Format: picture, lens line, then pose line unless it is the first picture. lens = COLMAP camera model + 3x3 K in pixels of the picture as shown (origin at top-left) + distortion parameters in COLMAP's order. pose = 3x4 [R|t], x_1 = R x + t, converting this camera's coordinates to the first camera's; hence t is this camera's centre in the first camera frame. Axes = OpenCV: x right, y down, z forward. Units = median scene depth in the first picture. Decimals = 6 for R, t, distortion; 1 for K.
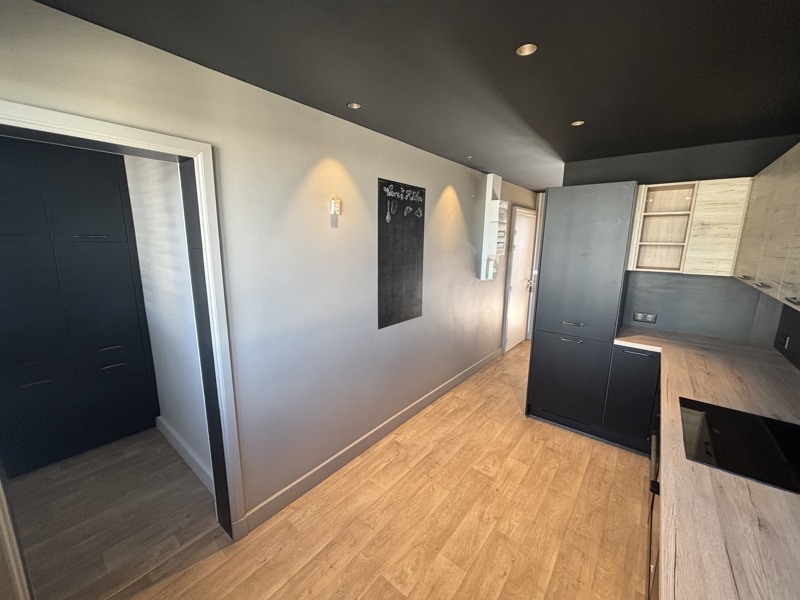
lens RADIAL K [[320.9, 0, 400.2], [0, 320.9, 299.1], [0, 0, 1]] dist [-0.000426, -0.000143]
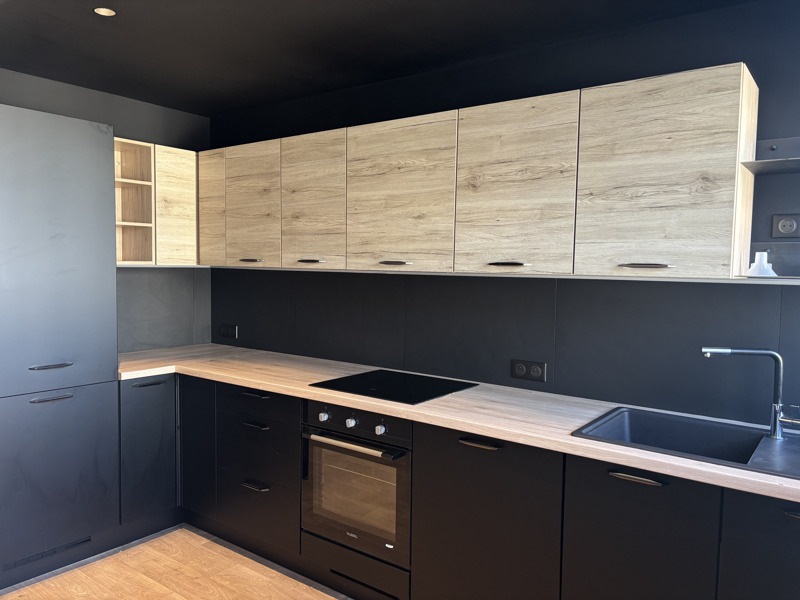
lens RADIAL K [[604.4, 0, 400.6], [0, 604.4, 301.0], [0, 0, 1]] dist [-0.001783, -0.008422]
pose [[-0.033342, -0.067031, 0.997194, -0.559859], [0.171792, 0.982514, 0.071788, -0.001148], [-0.984569, 0.173703, -0.021244, 0.513915]]
